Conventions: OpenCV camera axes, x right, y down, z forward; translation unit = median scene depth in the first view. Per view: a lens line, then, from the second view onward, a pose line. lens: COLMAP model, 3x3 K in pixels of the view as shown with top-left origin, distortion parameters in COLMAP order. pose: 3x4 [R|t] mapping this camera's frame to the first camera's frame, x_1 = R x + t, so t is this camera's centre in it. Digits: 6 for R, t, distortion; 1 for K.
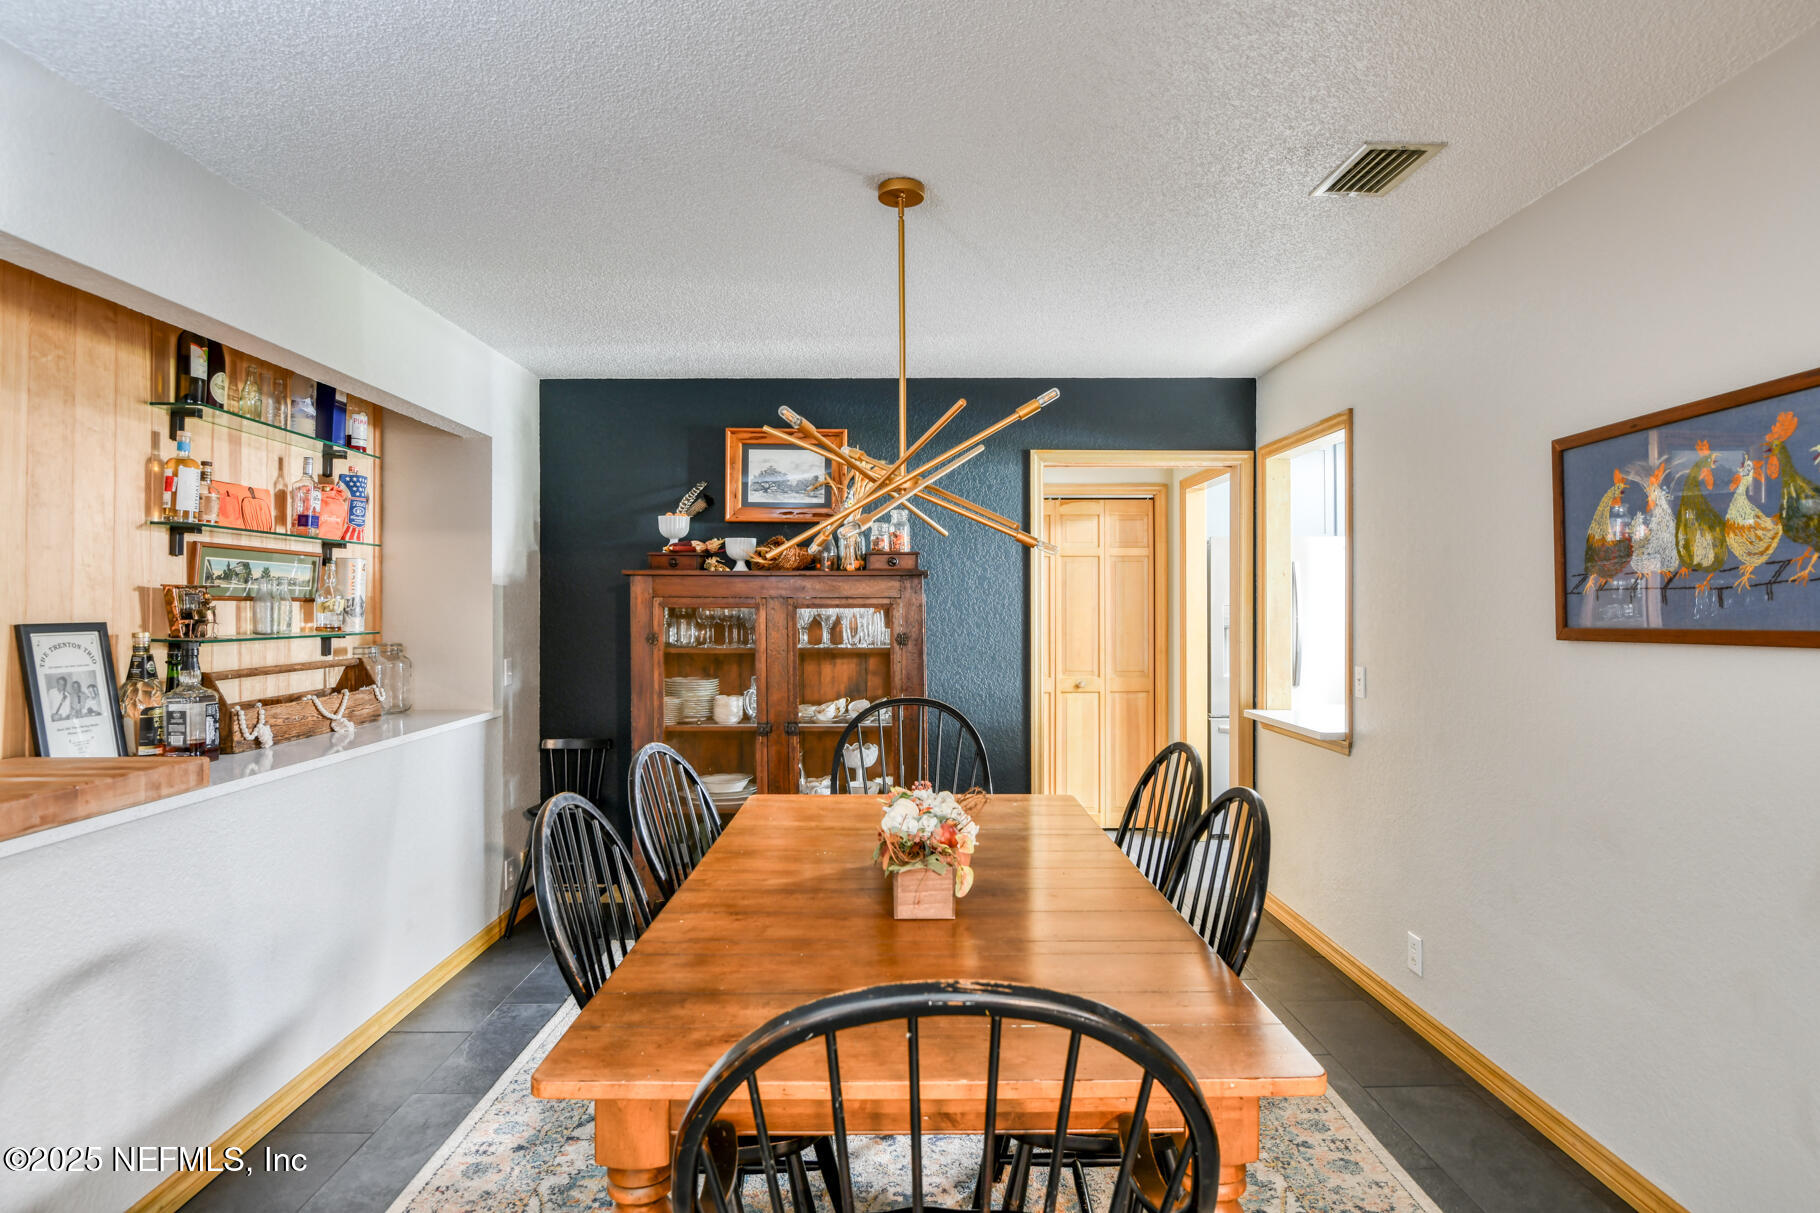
lens RADIAL K [[844.9, 0, 910.0], [0, 844.9, 606.5], [0, 0, 1]] dist [0.000623, -0.000061]
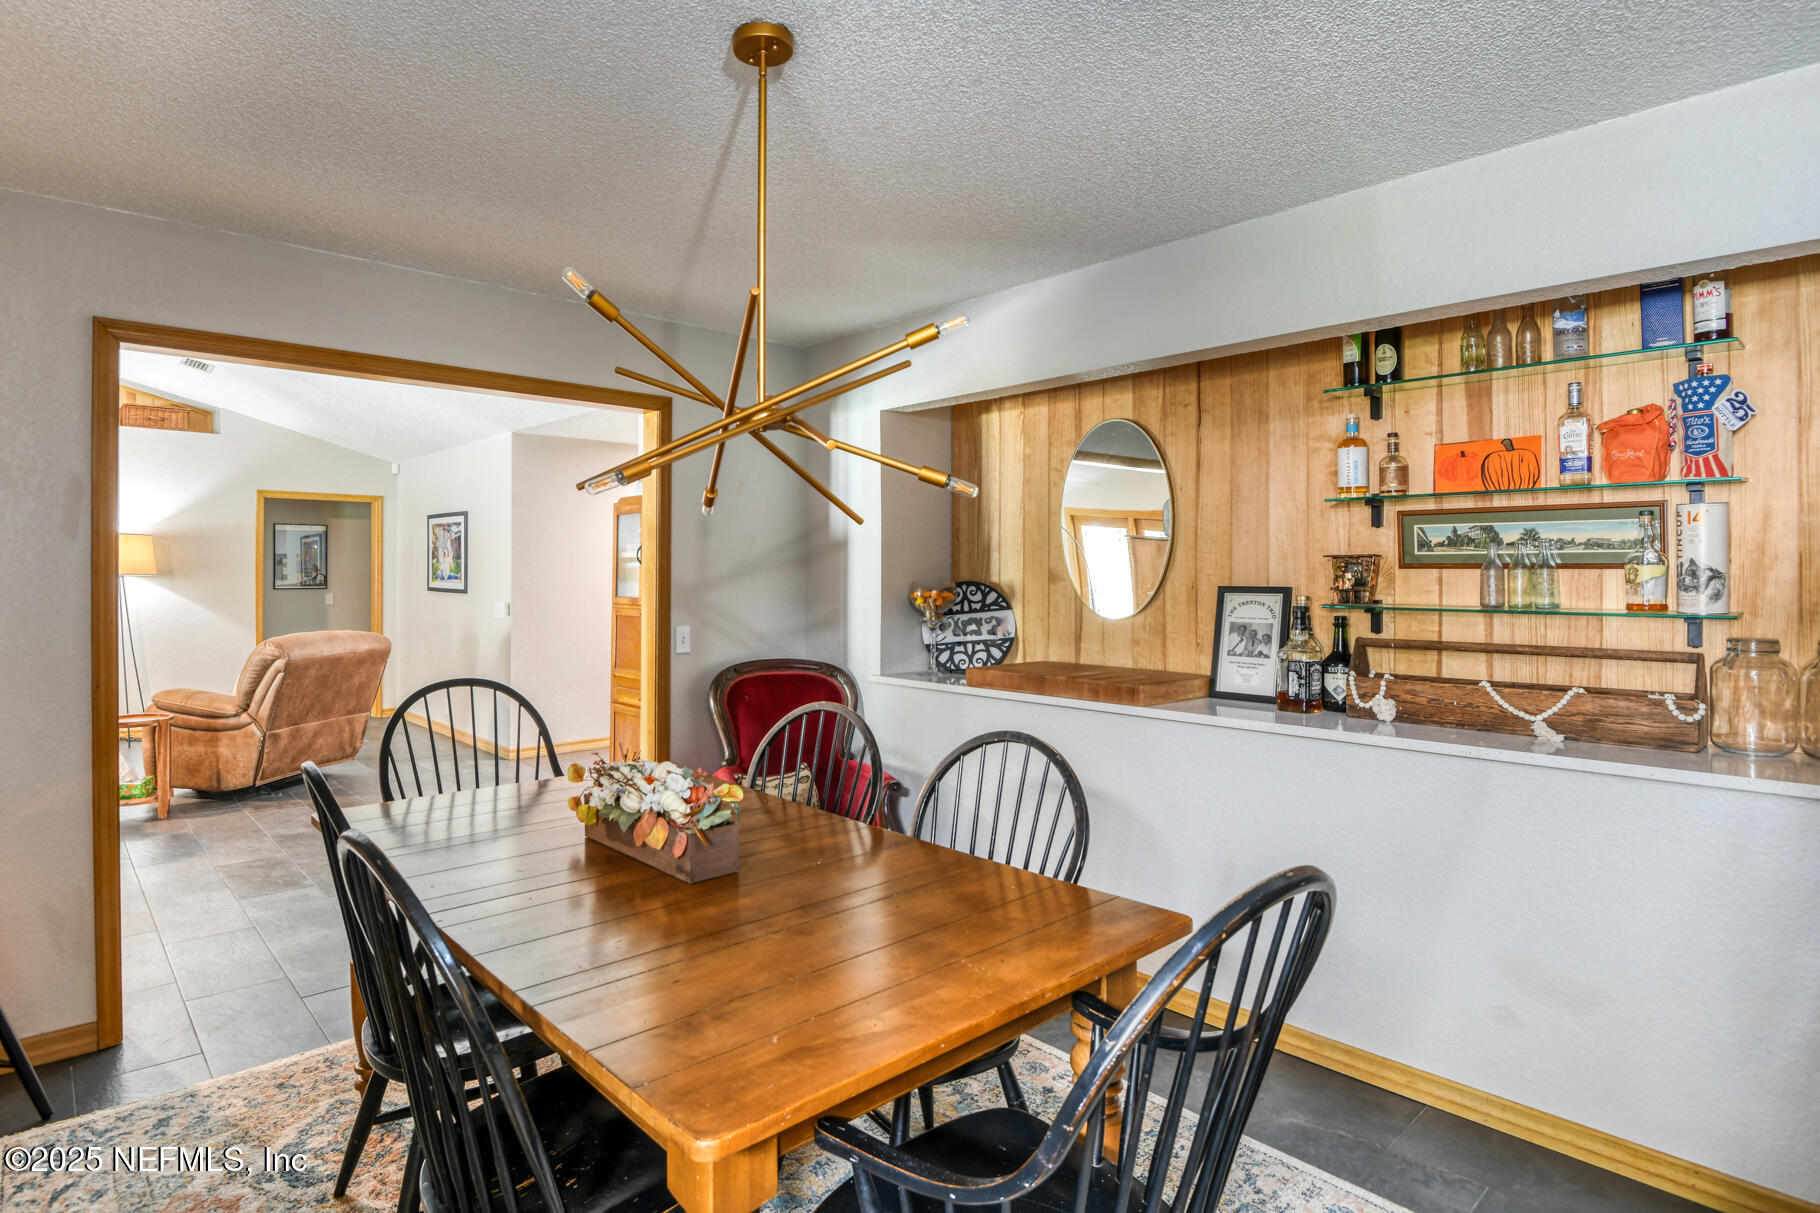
lens RADIAL K [[965.4, 0, 907.0], [0, 965.4, 580.1], [0, 0, 1]] dist [0.003380, 0.000734]
pose [[-0.738532, 0.006851, -0.674183, 0.434019], [-0.002252, 0.999918, 0.012628, -0.008369], [0.674214, 0.010844, -0.738456, 1.678022]]
